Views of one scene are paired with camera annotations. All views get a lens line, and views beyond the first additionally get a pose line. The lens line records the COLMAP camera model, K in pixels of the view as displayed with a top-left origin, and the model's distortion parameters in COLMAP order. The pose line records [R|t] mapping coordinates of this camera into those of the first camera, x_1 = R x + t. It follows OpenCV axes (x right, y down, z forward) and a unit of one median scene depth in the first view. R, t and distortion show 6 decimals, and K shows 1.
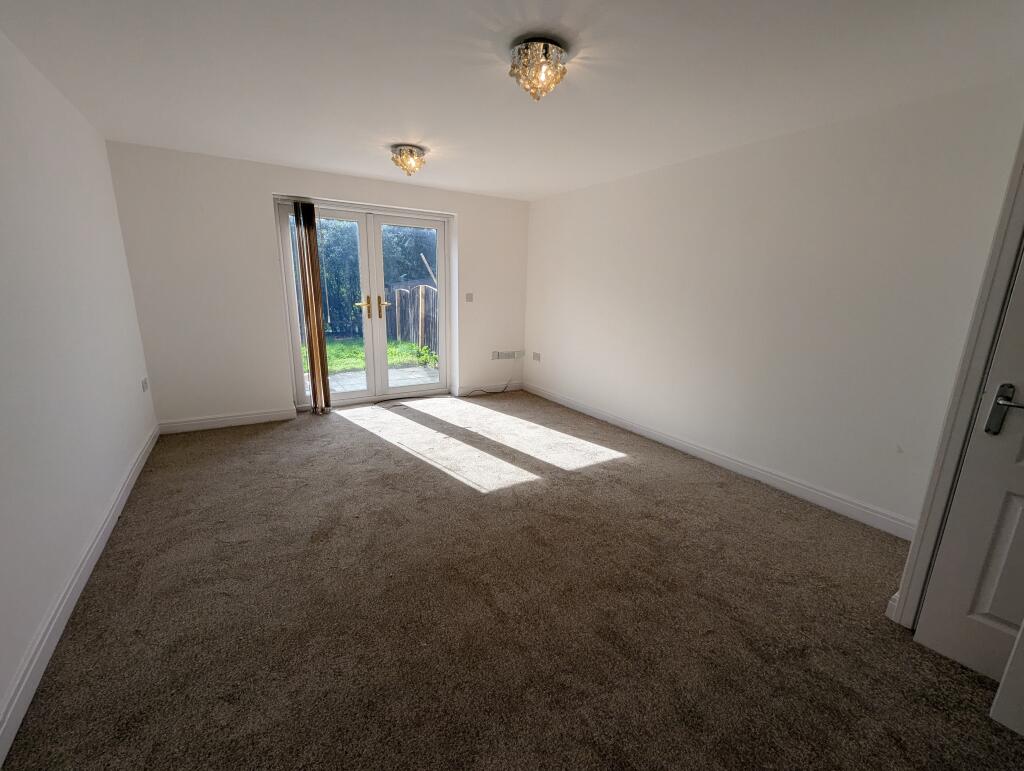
lens RADIAL K [[421.0, 0, 515.0], [0, 421.0, 386.5], [0, 0, 1]] dist [0.002138, 0.000368]
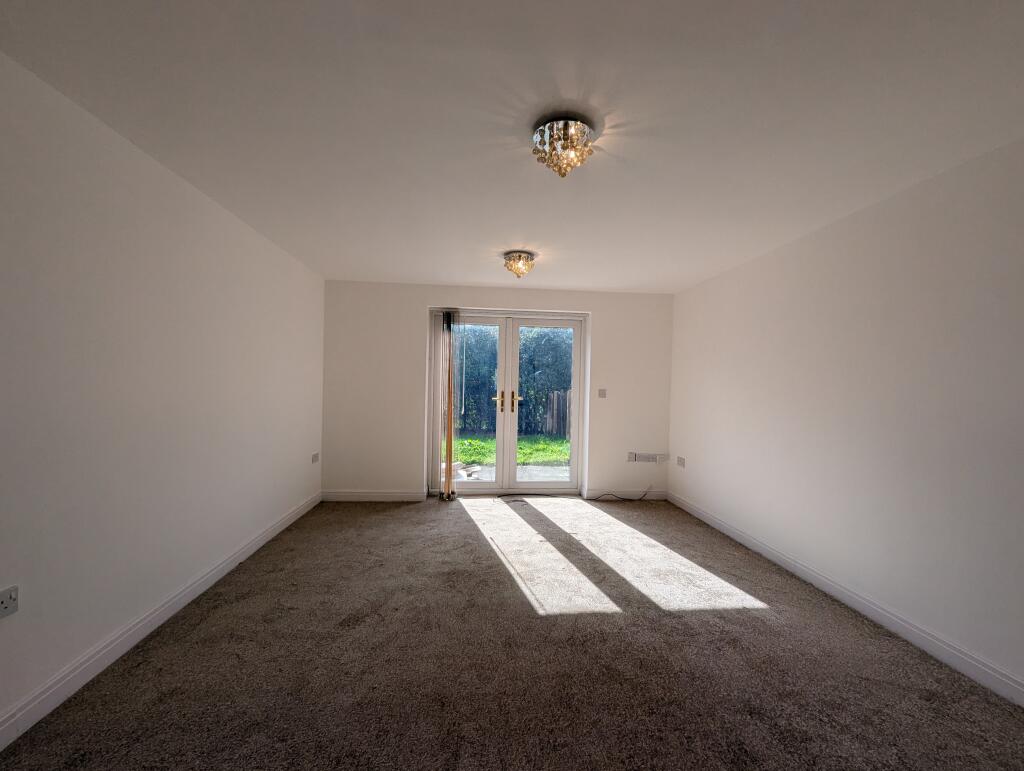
lens RADIAL K [[421.0, 0, 511.6], [0, 421.0, 387.7], [0, 0, 1]] dist [0.002138, 0.000368]
pose [[0.897990, -0.003402, -0.440003, 0.192317], [-0.101994, 0.971126, -0.215663, 0.003957], [0.428032, 0.238541, 0.871715, 0.118900]]
